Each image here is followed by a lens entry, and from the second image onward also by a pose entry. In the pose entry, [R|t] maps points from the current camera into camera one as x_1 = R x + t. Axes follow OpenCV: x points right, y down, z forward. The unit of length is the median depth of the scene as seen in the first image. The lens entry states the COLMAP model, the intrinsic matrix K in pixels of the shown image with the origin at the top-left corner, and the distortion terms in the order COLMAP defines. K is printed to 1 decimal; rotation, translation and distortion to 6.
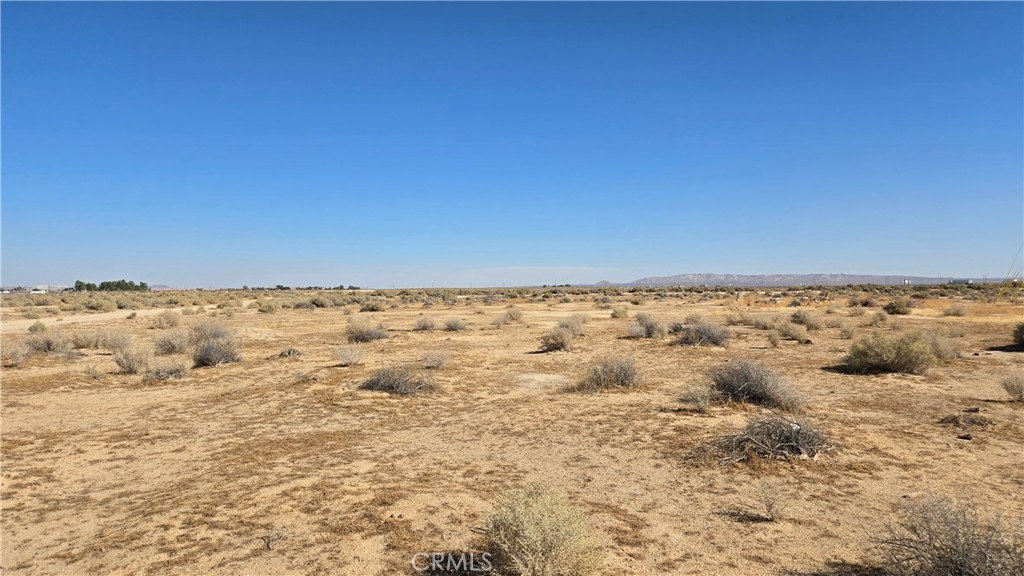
lens RADIAL K [[682.6, 0, 519.4], [0, 682.6, 289.8], [0, 0, 1]] dist [0.066256, -0.053212]
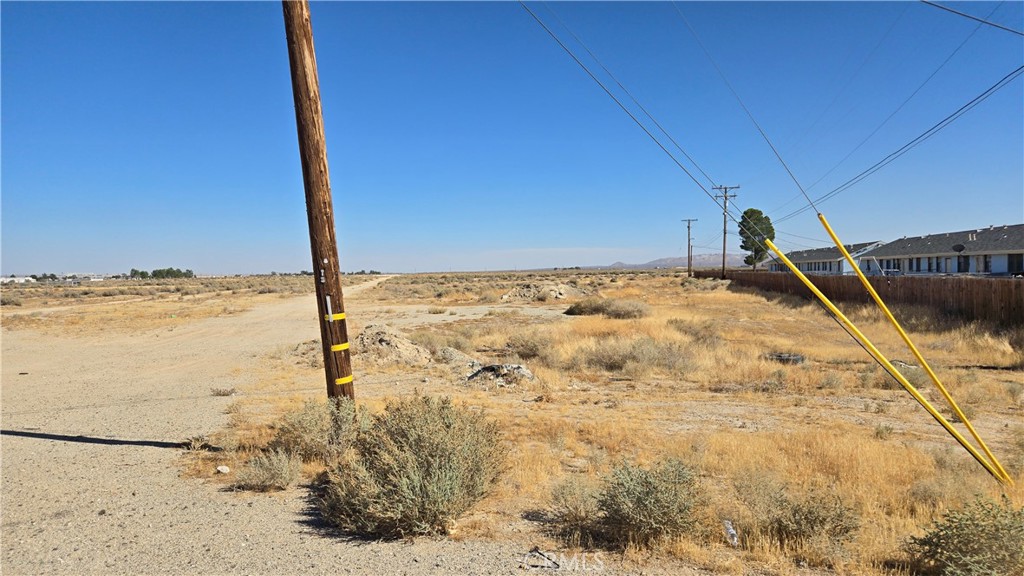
lens RADIAL K [[682.6, 0, 517.5], [0, 682.6, 295.7], [0, 0, 1]] dist [0.066256, -0.053212]
pose [[0.999674, -0.011190, -0.022941, 0.078098], [0.011966, 0.999351, 0.033974, -0.006117], [0.022546, -0.034237, 0.999159, -0.952859]]
